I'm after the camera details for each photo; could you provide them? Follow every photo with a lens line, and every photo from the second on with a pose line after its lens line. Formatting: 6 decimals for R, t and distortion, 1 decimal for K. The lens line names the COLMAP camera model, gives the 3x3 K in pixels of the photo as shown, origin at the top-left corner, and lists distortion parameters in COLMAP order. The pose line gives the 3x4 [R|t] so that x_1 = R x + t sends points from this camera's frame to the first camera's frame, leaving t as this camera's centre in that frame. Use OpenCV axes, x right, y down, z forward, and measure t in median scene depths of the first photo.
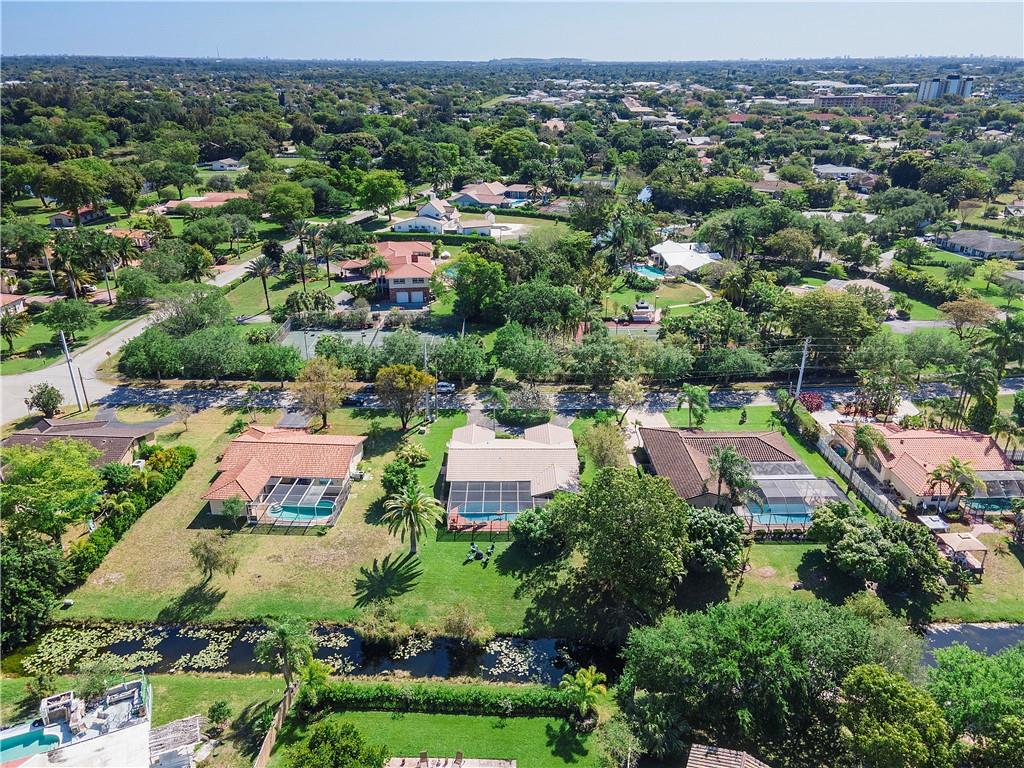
lens RADIAL K [[748.6, 0, 512.7], [0, 748.6, 380.8], [0, 0, 1]] dist [0.010019, 0.063452]
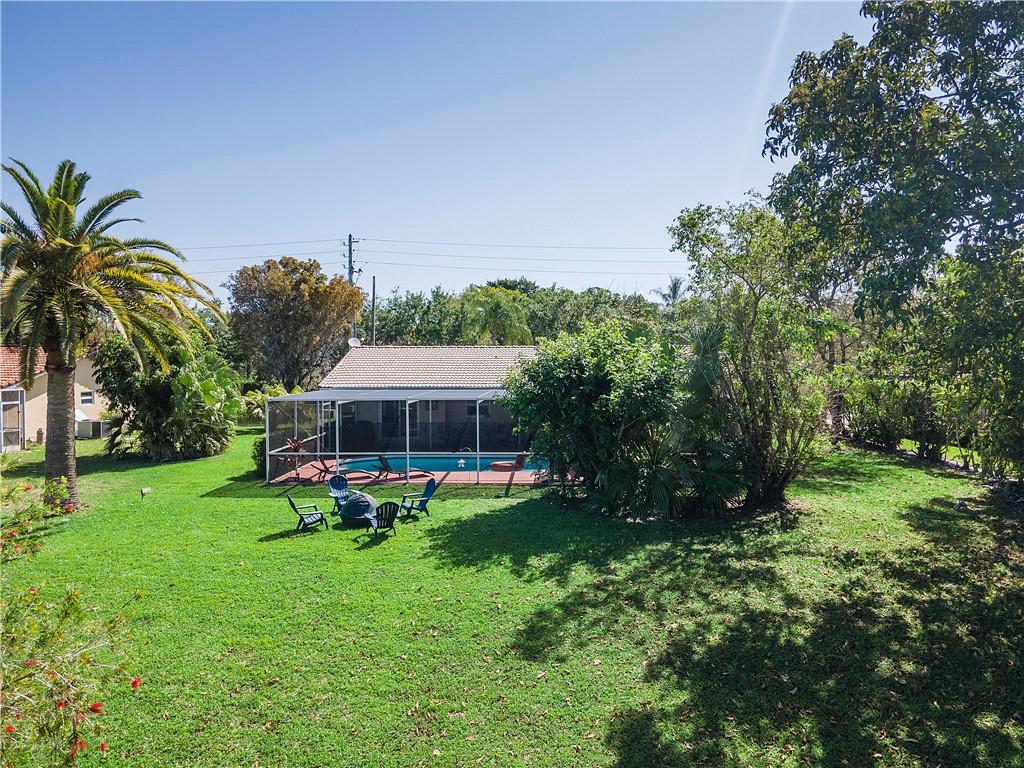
lens RADIAL K [[748.6, 0, 512.7], [0, 748.6, 380.8], [0, 0, 1]] dist [0.010019, 0.063452]
pose [[0.998834, -0.005917, -0.047907, 0.007686], [-0.012249, 0.928910, -0.370104, 0.271138], [0.046691, 0.370259, 0.927754, 0.786267]]
